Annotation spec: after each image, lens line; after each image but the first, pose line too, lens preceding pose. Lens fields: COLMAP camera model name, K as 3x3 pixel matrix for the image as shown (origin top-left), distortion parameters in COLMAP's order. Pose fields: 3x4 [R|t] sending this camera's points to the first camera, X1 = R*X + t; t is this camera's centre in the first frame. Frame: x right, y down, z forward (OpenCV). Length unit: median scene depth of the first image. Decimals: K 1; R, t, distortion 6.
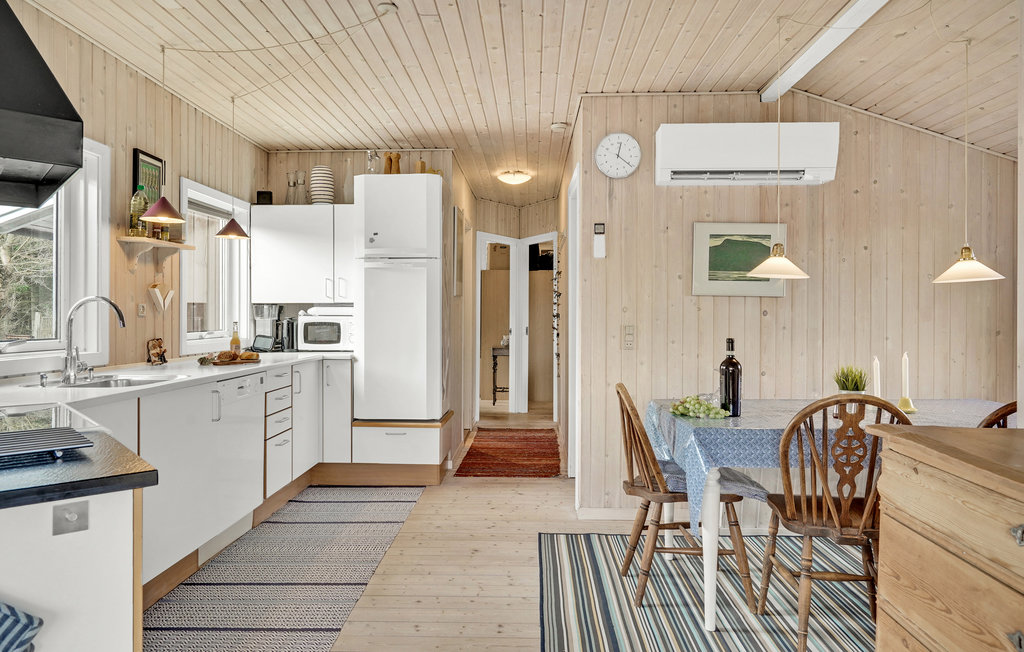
lens RADIAL K [[719.9, 0, 512.0], [0, 719.9, 326.0], [0, 0, 1]] dist [0.001567, -0.001169]
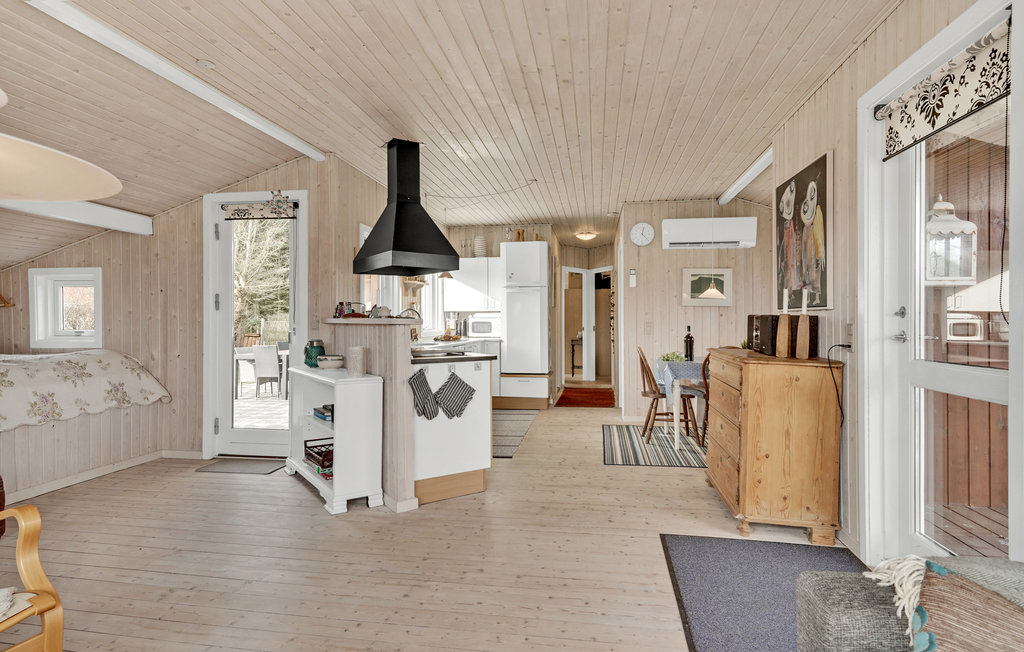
lens RADIAL K [[565.7, 0, 494.7], [0, 565.7, 301.7], [0, 0, 1]] dist [-0.000234, -0.000095]
pose [[0.988648, -0.007047, -0.150083, -0.014537], [-0.000120, 0.998862, -0.047690, 0.014051], [0.150248, 0.047167, 0.987523, -0.443400]]
